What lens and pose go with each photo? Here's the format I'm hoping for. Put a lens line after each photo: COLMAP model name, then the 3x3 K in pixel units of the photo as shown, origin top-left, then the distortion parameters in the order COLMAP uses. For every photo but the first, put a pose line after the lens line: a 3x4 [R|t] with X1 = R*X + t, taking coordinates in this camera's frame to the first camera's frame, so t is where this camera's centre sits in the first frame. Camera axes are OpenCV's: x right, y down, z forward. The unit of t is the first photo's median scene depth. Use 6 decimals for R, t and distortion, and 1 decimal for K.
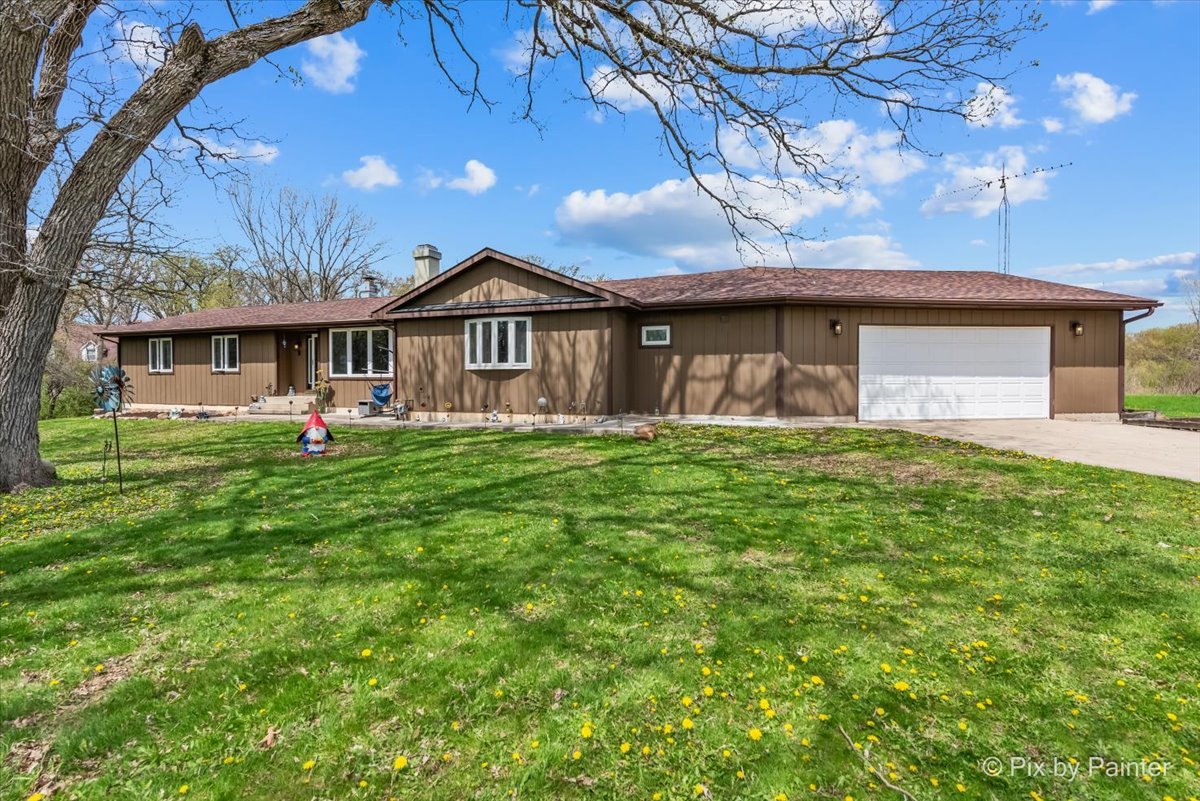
lens RADIAL K [[479.2, 0, 602.2], [0, 479.2, 399.2], [0, 0, 1]] dist [0.013209, -0.001922]
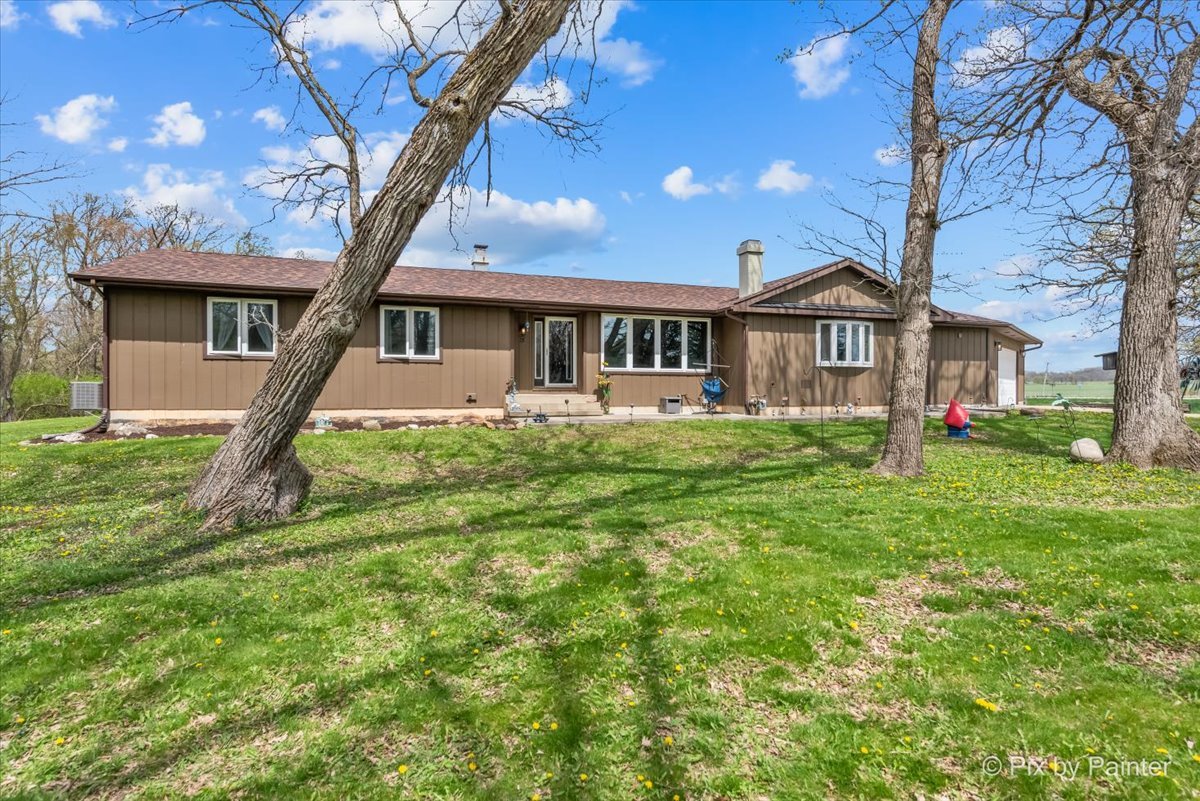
lens RADIAL K [[479.2, 0, 605.4], [0, 479.2, 410.8], [0, 0, 1]] dist [0.013209, -0.001922]
pose [[0.824199, -0.023156, 0.565827, -1.288756], [0.014412, 0.999698, 0.019919, 0.009777], [-0.566117, -0.008262, 0.824284, 0.378327]]
